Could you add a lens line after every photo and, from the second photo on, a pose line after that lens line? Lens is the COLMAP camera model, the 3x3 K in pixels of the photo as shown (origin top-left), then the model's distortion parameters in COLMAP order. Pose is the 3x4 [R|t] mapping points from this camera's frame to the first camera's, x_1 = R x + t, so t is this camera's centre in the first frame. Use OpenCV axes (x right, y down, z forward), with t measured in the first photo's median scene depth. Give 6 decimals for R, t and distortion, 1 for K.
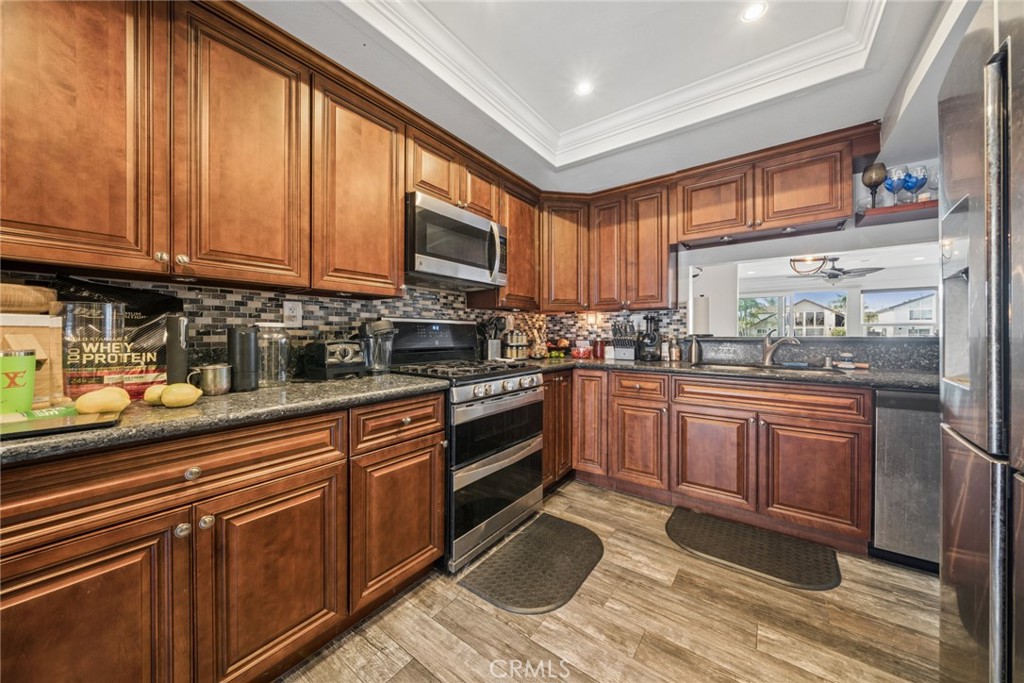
lens RADIAL K [[357.0, 0, 509.0], [0, 357.0, 325.6], [0, 0, 1]] dist [-0.003194, -0.000305]
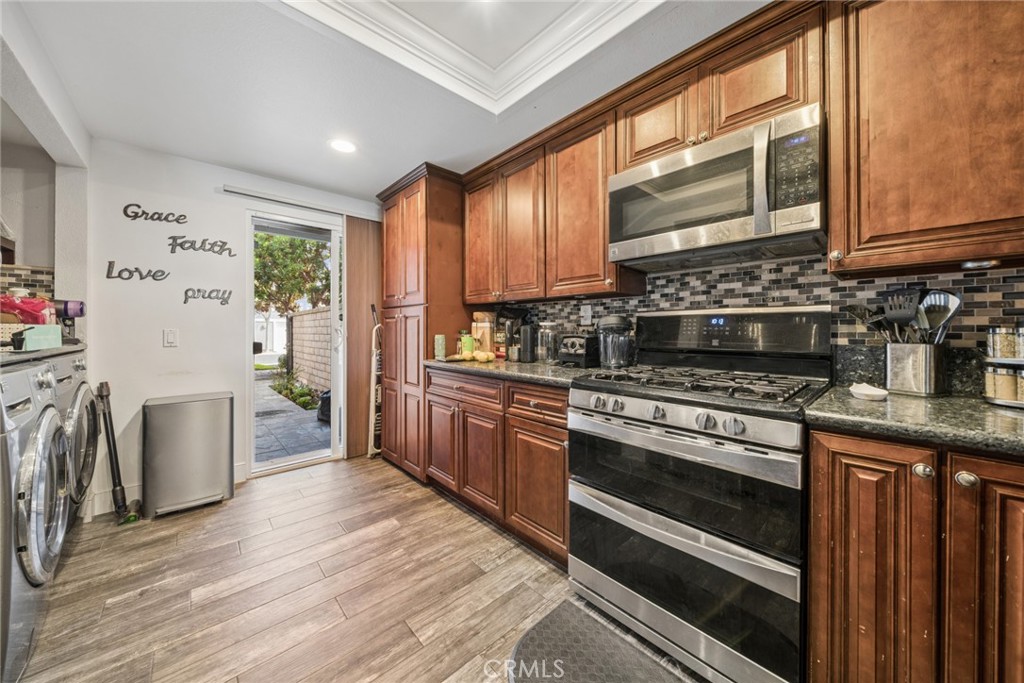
lens RADIAL K [[349.8, 0, 510.1], [0, 349.8, 322.3], [0, 0, 1]] dist [-0.014224, -0.000093]
pose [[-0.189923, -0.021382, -0.981566, 0.718494], [0.019641, 0.999480, -0.025572, 0.023495], [0.981602, -0.024136, -0.189405, 0.963961]]
